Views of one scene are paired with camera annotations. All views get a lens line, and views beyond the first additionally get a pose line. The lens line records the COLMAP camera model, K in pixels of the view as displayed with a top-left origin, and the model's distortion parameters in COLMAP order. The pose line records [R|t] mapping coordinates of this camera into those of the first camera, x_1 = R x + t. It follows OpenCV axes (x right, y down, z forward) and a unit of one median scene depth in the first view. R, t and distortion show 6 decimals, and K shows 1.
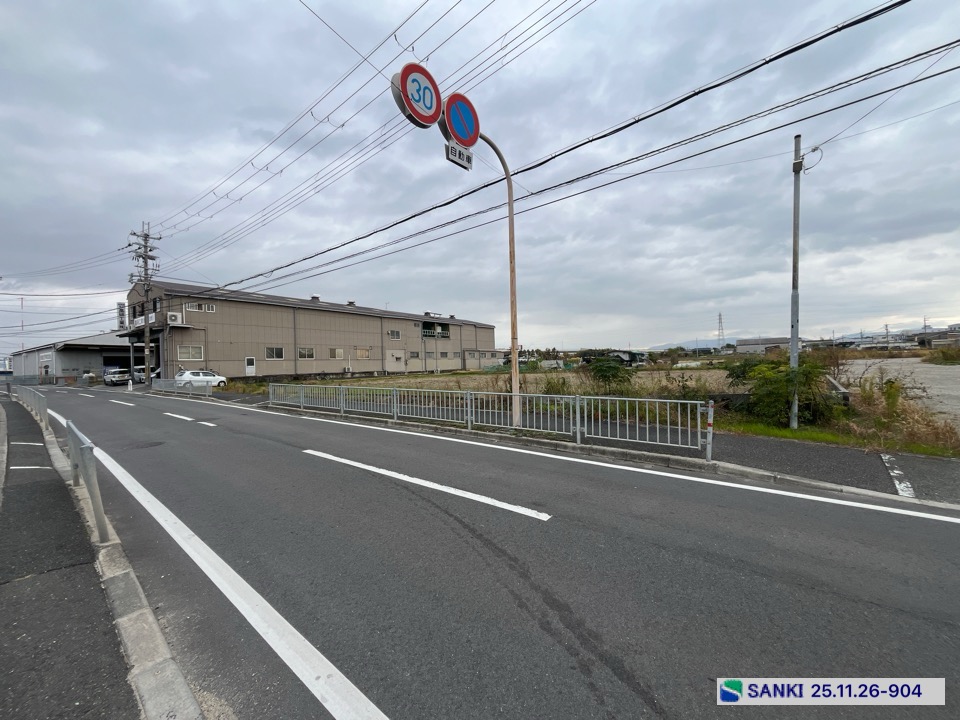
lens RADIAL K [[399.5, 0, 481.9], [0, 399.5, 353.2], [0, 0, 1]] dist [0.006554, -0.000505]
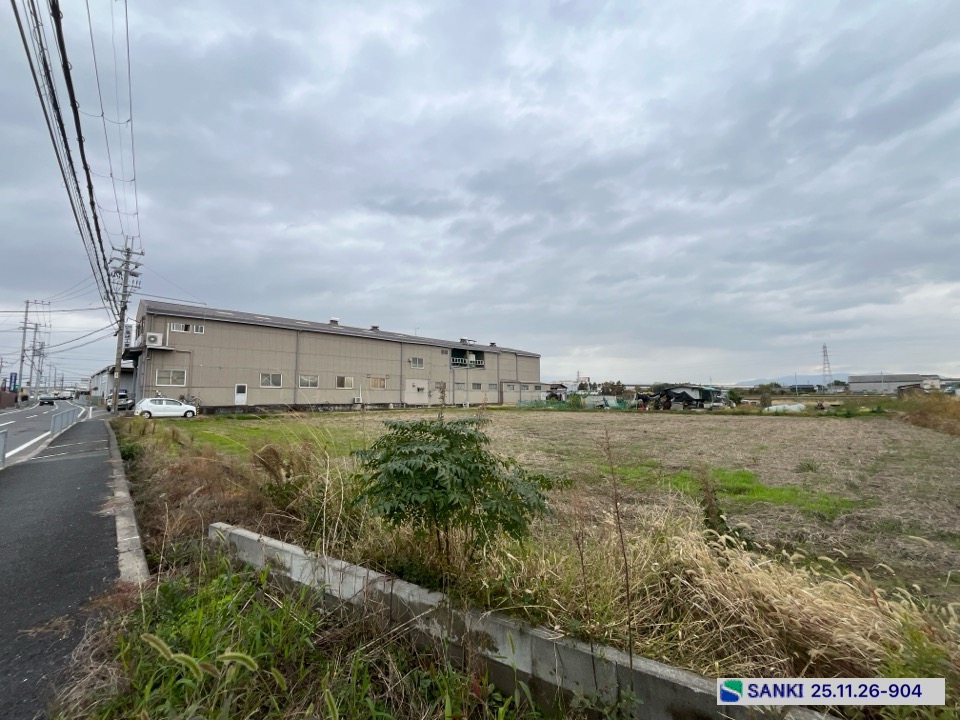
lens RADIAL K [[387.7, 0, 477.6], [0, 387.7, 357.4], [0, 0, 1]] dist [-0.003138, -0.000184]
pose [[0.982373, 0.010728, -0.186623, 0.081508], [-0.023493, 0.997521, -0.066326, -0.003328], [0.185449, 0.069541, 0.980190, 0.176613]]
